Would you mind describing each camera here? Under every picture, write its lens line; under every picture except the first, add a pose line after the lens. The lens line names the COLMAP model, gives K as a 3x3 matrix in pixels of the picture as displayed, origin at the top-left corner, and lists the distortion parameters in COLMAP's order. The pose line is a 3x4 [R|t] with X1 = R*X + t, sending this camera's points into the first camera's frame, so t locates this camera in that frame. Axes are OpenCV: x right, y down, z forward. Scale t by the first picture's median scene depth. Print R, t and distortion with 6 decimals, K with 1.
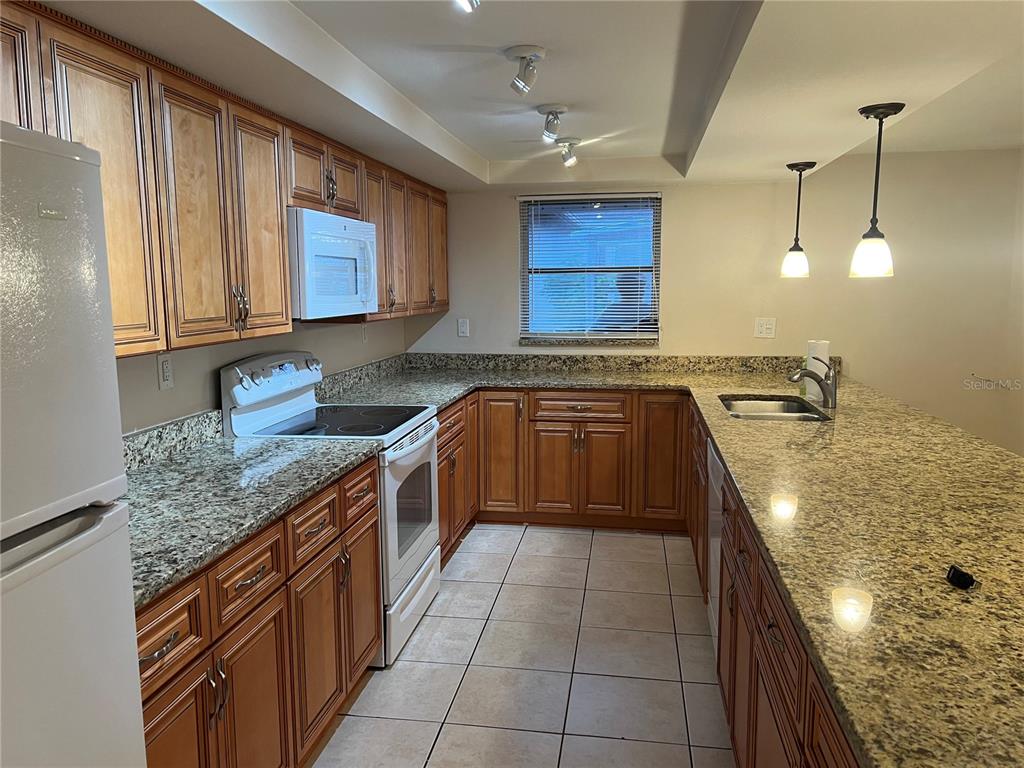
lens RADIAL K [[765.7, 0, 507.9], [0, 765.7, 388.8], [0, 0, 1]] dist [0.100992, -0.124982]
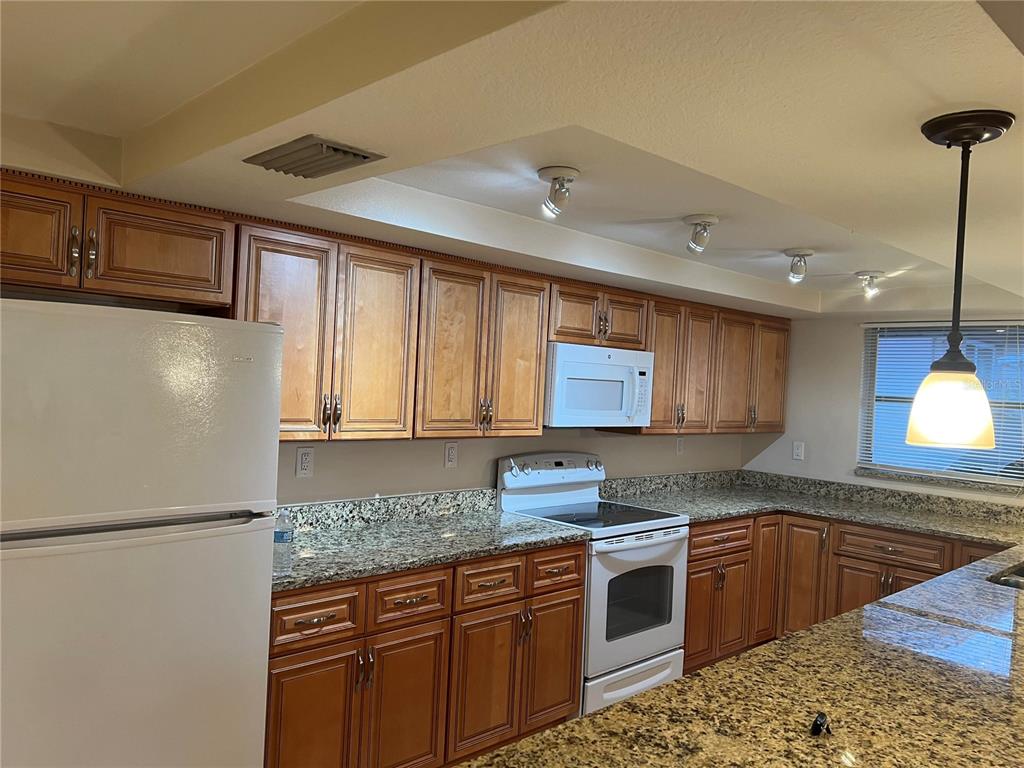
lens RADIAL K [[765.7, 0, 507.9], [0, 765.7, 388.8], [0, 0, 1]] dist [0.100992, -0.124982]
pose [[0.799085, 0.052775, -0.598897, 0.316656], [-0.136754, 0.985983, -0.095581, -0.014693], [0.585458, 0.158279, 0.795102, -0.046675]]
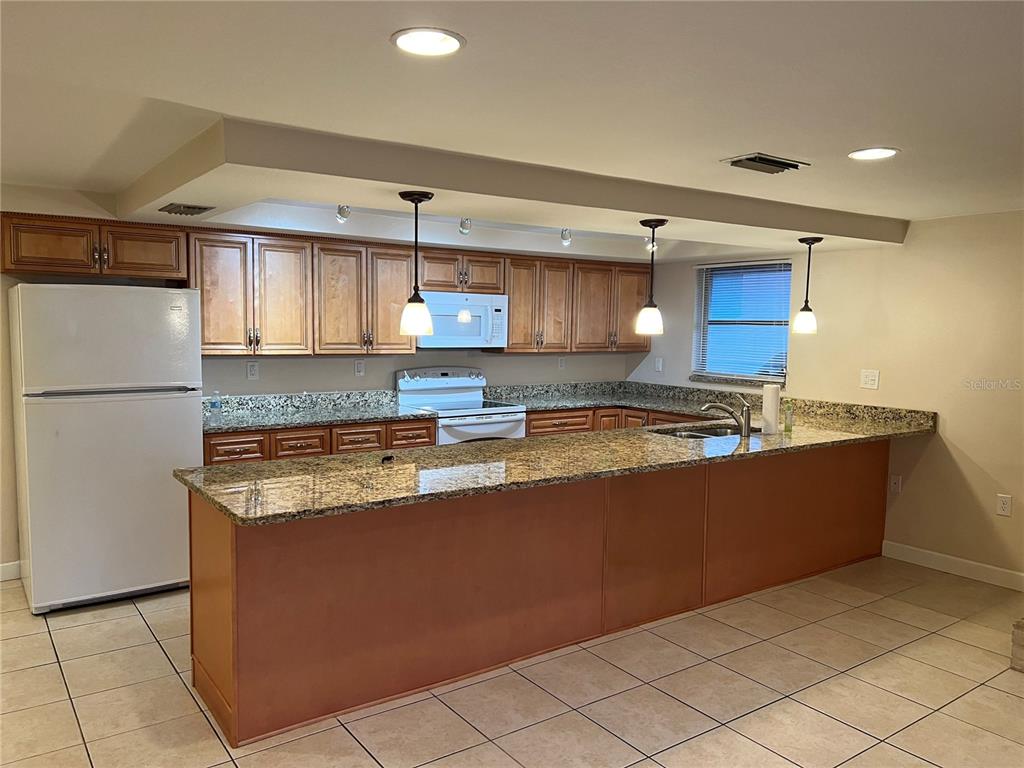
lens RADIAL K [[765.7, 0, 507.9], [0, 765.7, 388.8], [0, 0, 1]] dist [0.100992, -0.124982]
pose [[0.704681, 0.077413, -0.705289, 0.917182], [-0.116878, 0.993116, -0.007772, 0.002627], [0.699832, 0.087909, 0.708878, -0.151554]]
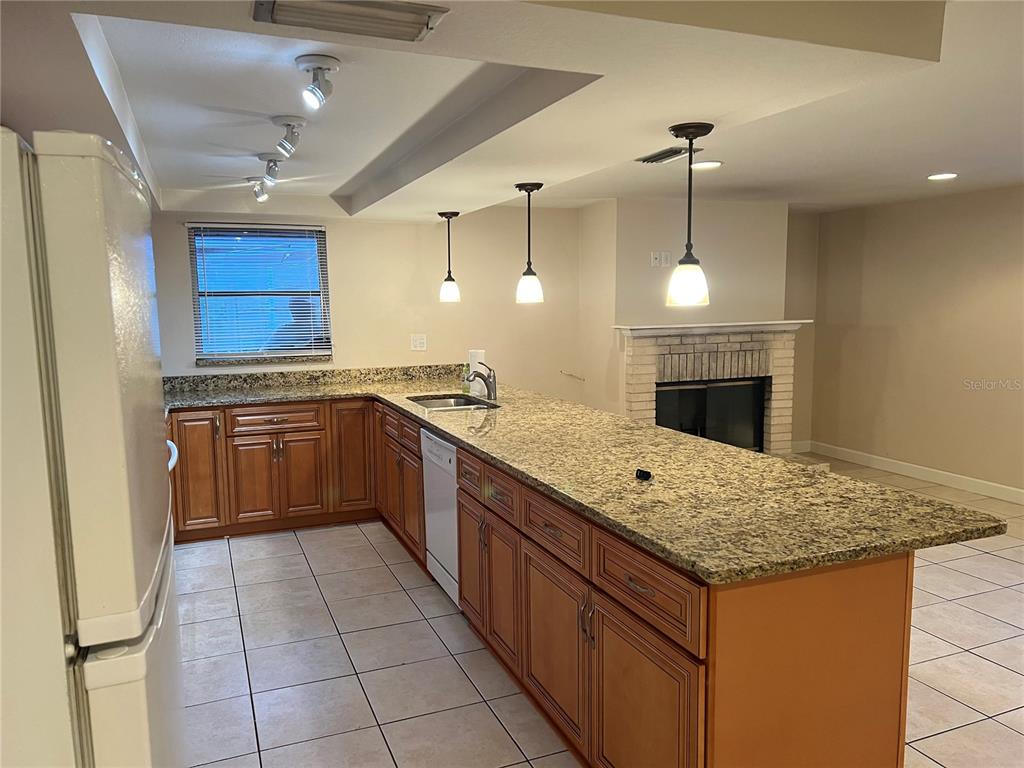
lens RADIAL K [[765.7, 0, 507.9], [0, 765.7, 388.8], [0, 0, 1]] dist [0.100992, -0.124982]
pose [[0.856736, -0.065993, 0.511516, -0.208465], [0.078827, 0.996882, -0.003416, 0.011391], [-0.509696, 0.043248, 0.859267, -0.128066]]
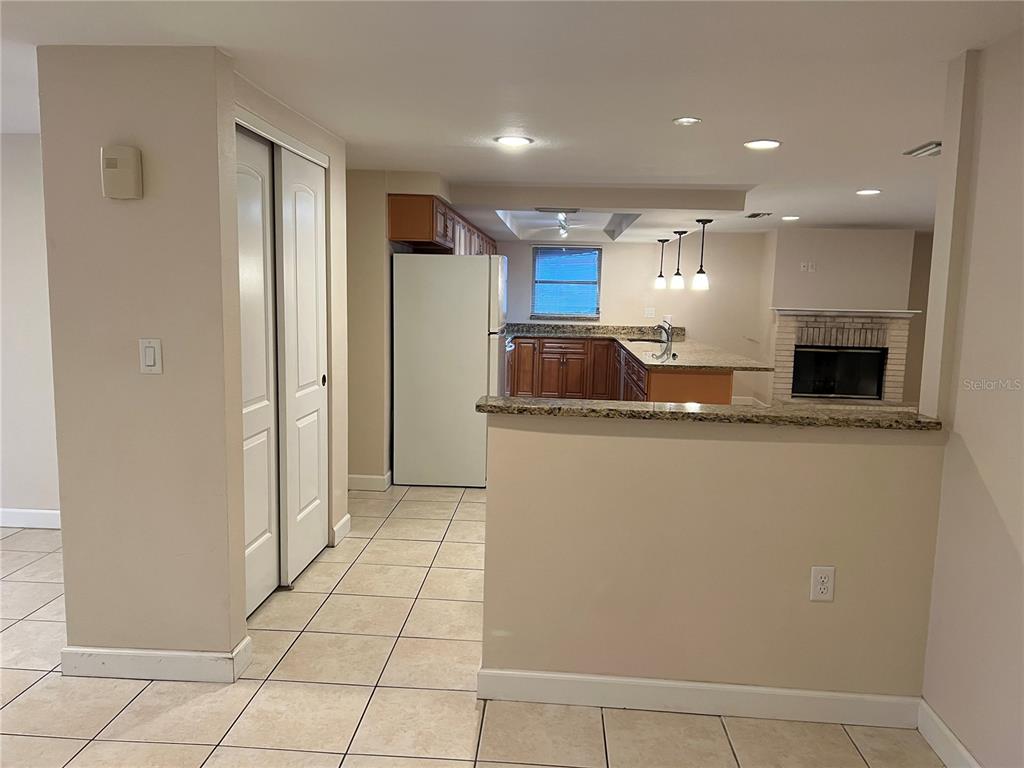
lens RADIAL K [[765.7, 0, 507.9], [0, 765.7, 388.8], [0, 0, 1]] dist [0.100992, -0.124982]
pose [[0.994942, 0.017938, 0.098838, -0.306376], [-0.017007, 0.999803, -0.010249, 0.188461], [-0.099003, 0.008516, 0.995051, -1.255570]]
